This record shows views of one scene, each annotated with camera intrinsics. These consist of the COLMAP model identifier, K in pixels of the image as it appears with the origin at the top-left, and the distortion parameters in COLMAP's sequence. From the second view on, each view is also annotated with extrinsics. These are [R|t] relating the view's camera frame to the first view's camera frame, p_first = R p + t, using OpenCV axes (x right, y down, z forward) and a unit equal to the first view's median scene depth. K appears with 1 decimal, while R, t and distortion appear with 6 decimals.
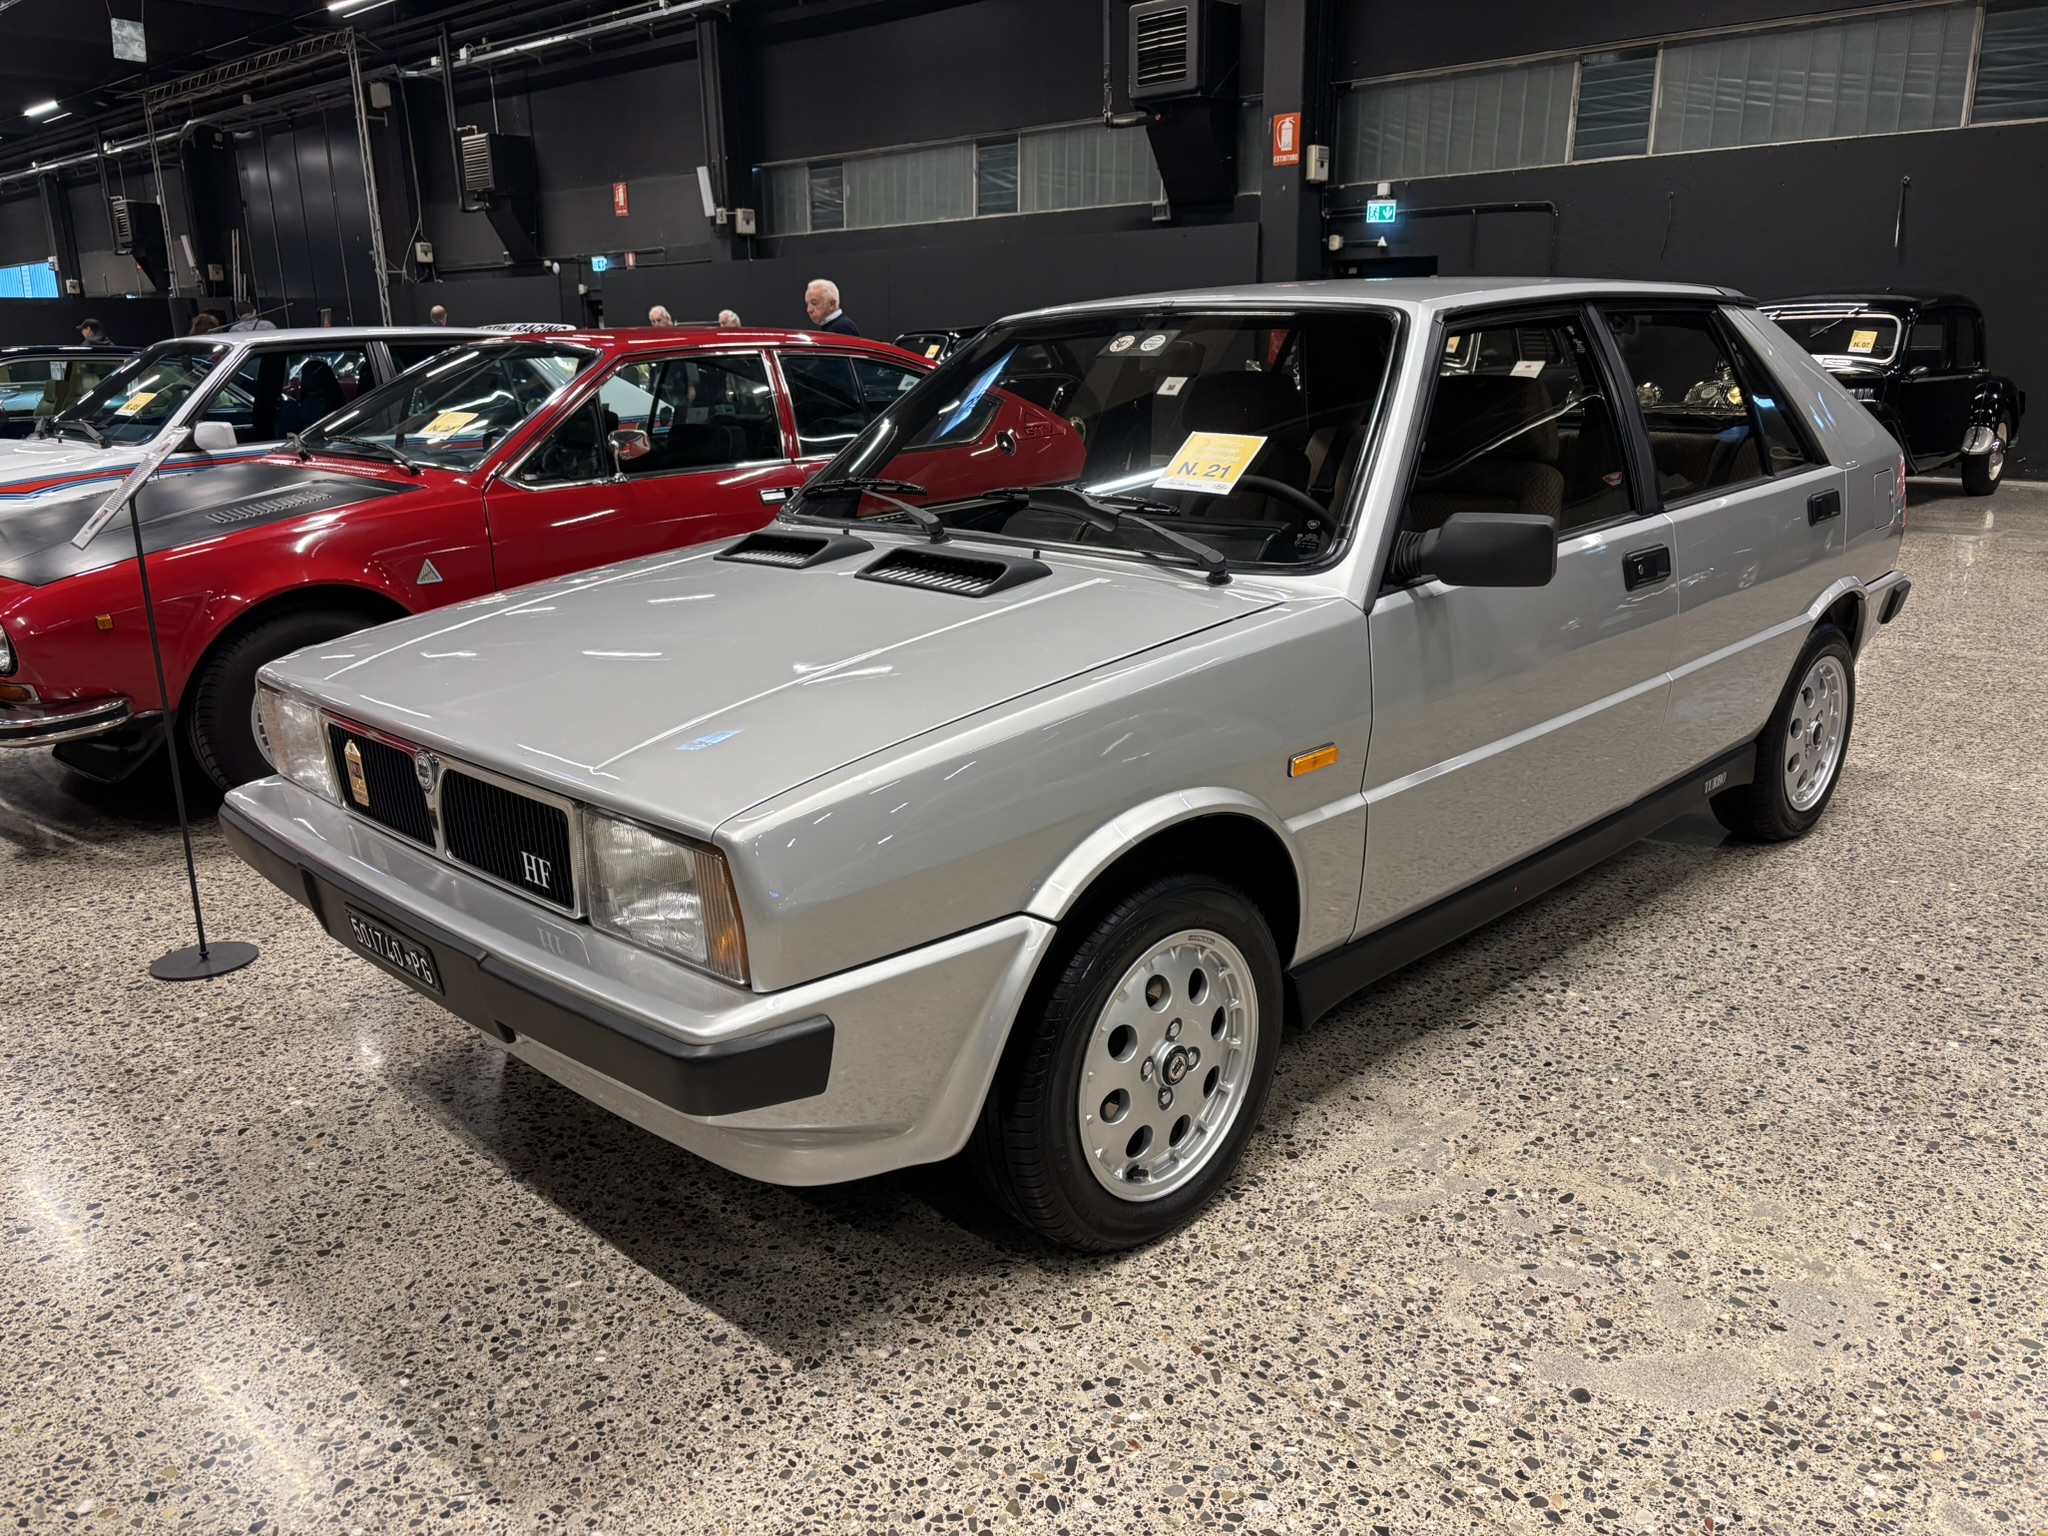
lens RADIAL K [[1560.0, 0, 1024.0], [0, 1560.0, 764.7], [0, 0, 1]] dist [0.033718, -0.004698]
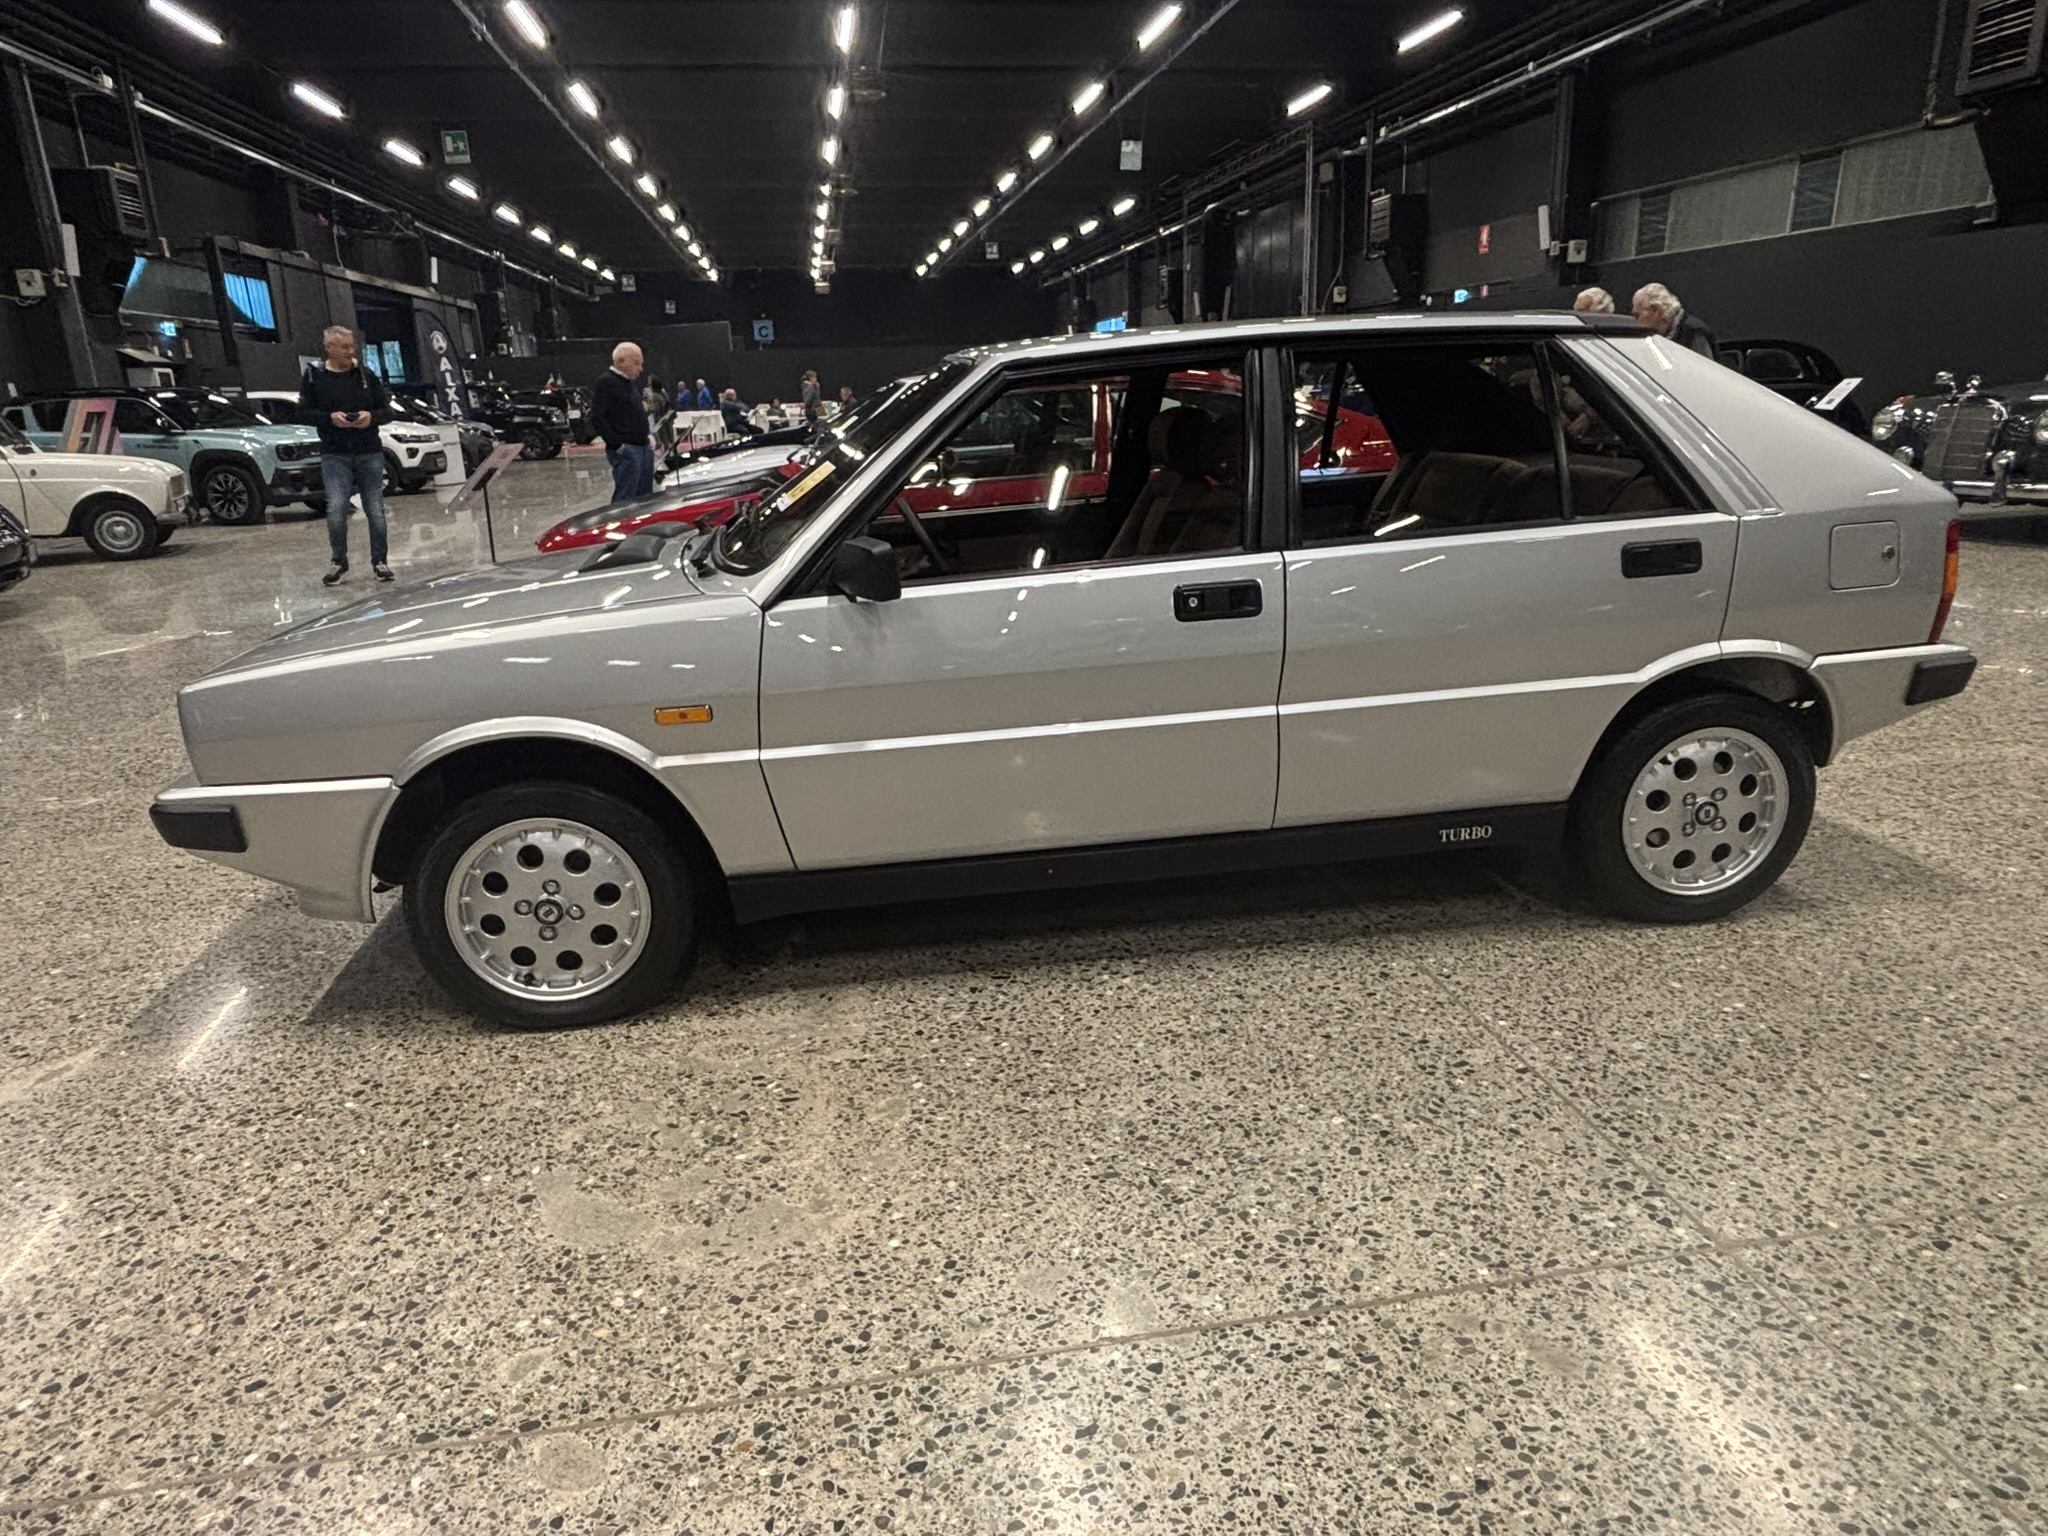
lens RADIAL K [[1254.4, 0, 1020.9], [0, 1254.4, 766.4], [0, 0, 1]] dist [0.008094, -0.000384]
pose [[0.795761, 0.169364, -0.581446, 0.112658], [-0.140310, 0.985536, 0.095039, -0.011186], [0.589132, 0.005954, 0.808015, 0.034183]]
